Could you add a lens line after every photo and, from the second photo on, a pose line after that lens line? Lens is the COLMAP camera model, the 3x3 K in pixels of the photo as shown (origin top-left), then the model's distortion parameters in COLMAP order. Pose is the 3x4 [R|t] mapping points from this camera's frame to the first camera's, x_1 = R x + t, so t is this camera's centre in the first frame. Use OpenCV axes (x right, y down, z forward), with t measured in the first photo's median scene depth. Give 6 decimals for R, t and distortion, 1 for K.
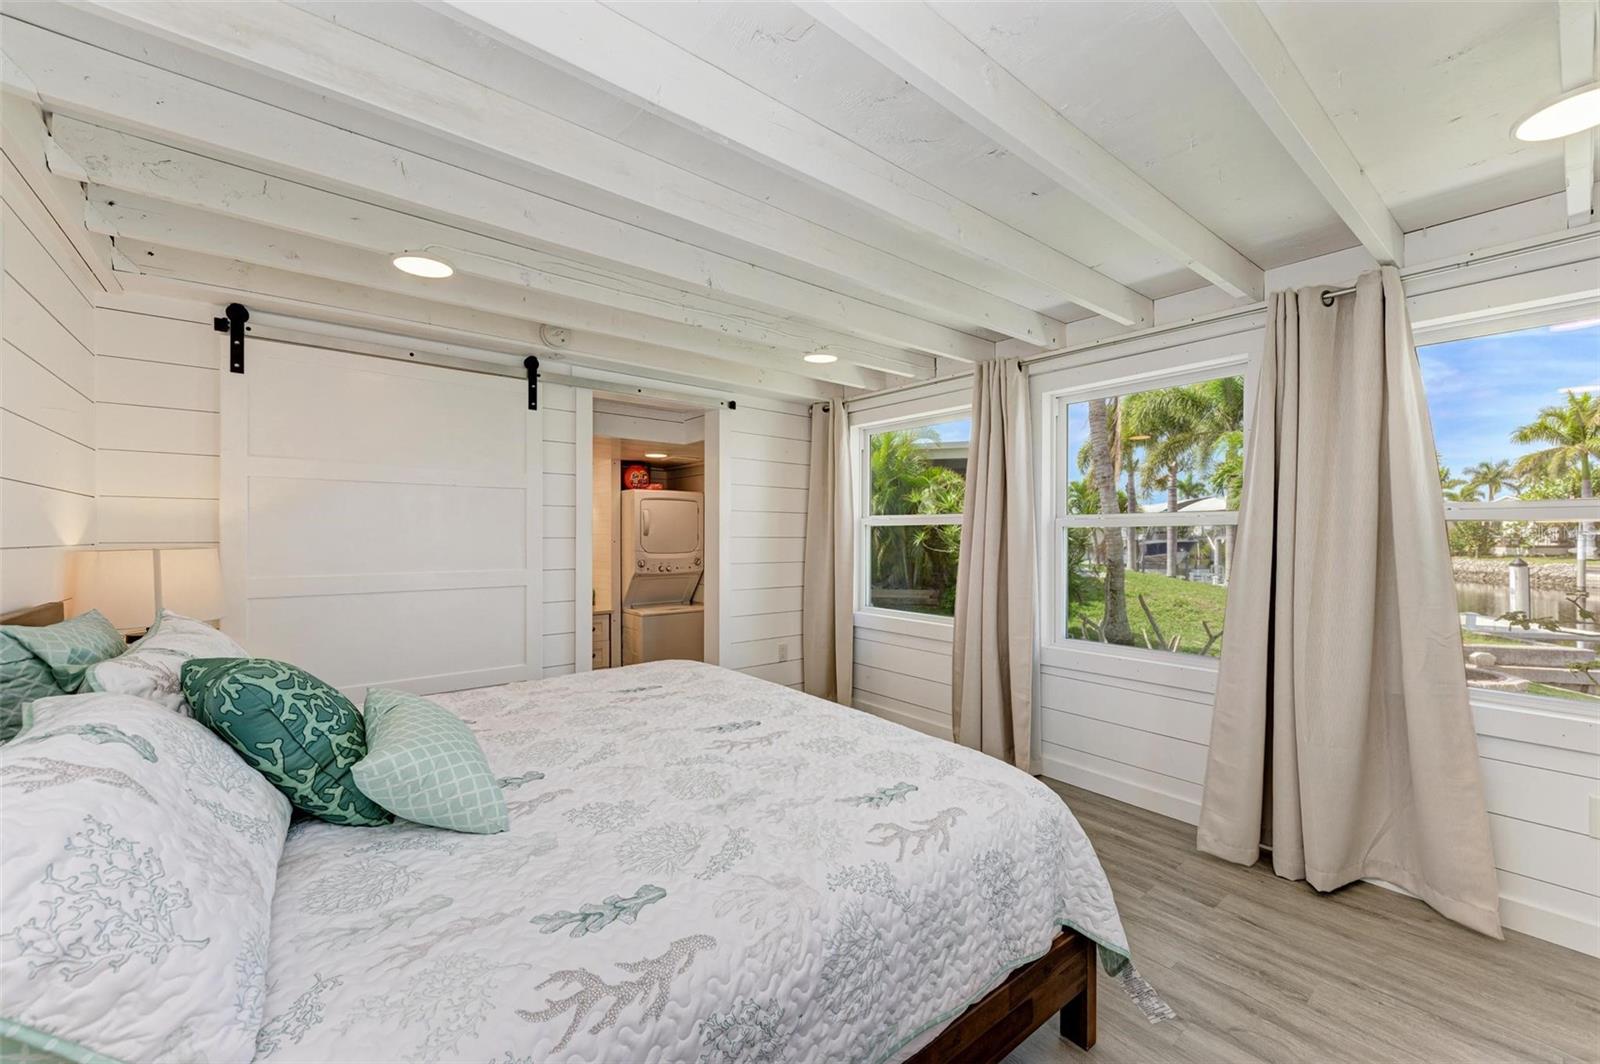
lens RADIAL K [[627.0, 0, 792.1], [0, 627.0, 540.7], [0, 0, 1]] dist [0.000163, -0.000534]
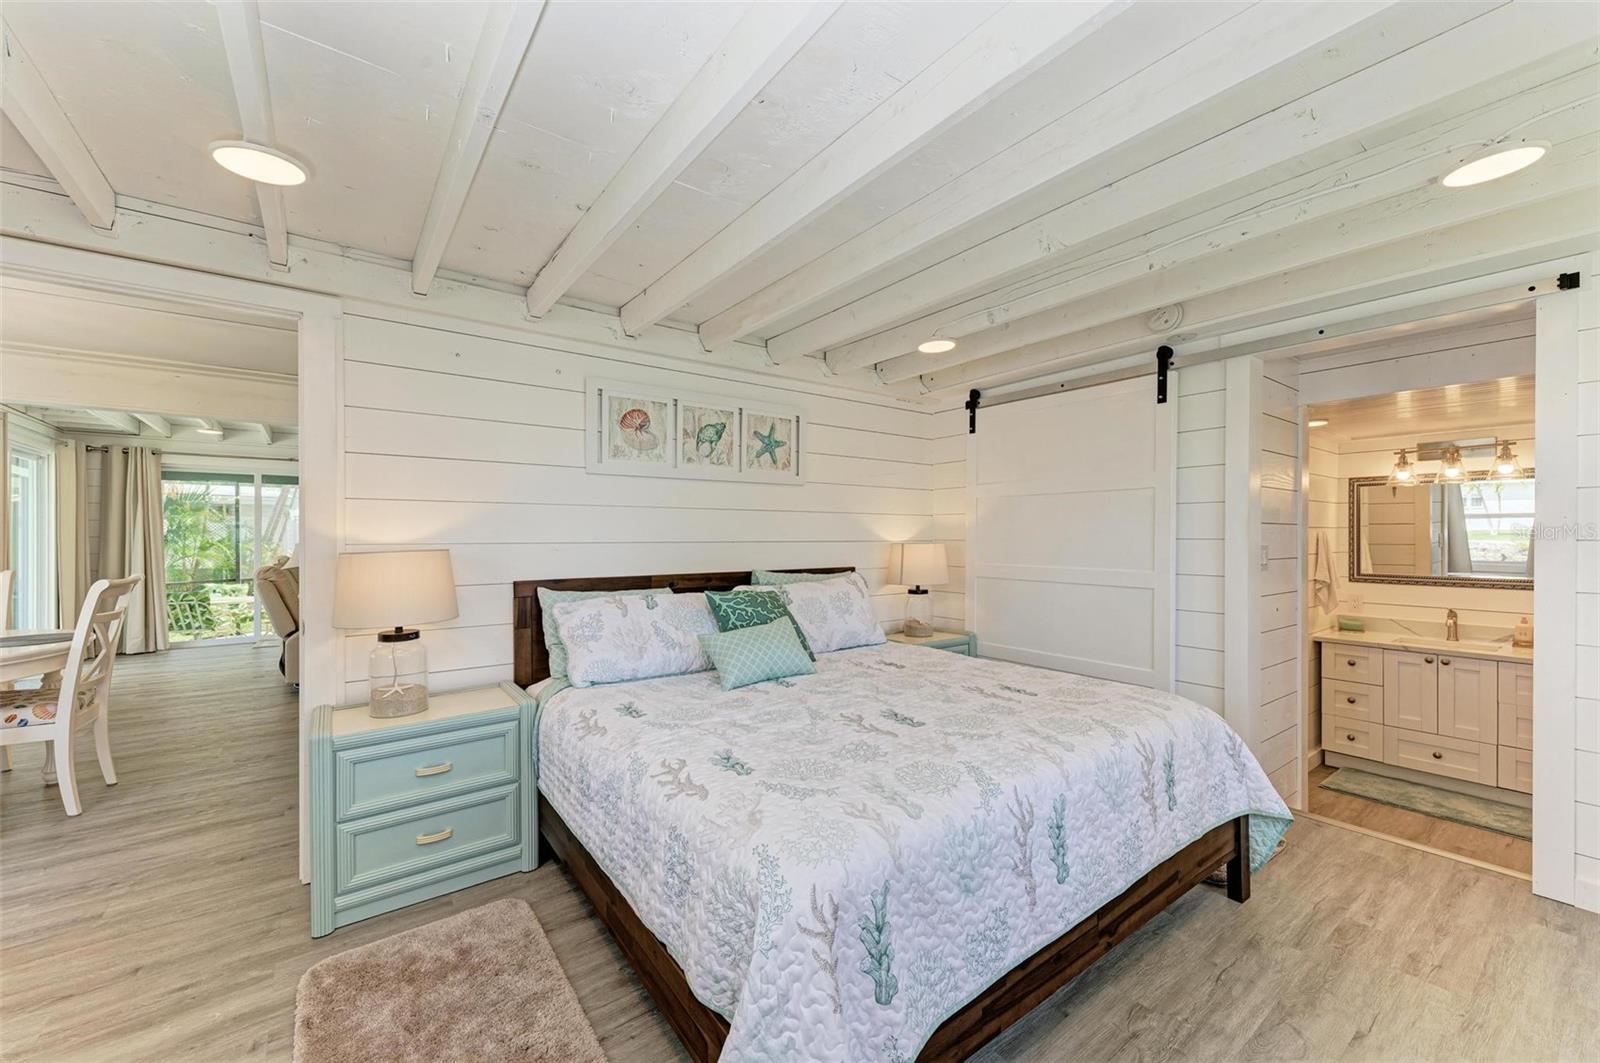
lens RADIAL K [[627.0, 0, 802.0], [0, 627.0, 530.3], [0, 0, 1]] dist [0.000163, -0.000534]
pose [[-0.040004, -0.007262, -0.999173, 0.761159], [-0.005574, 0.999960, -0.007045, -0.009717], [0.999184, 0.005288, -0.040043, 0.687062]]
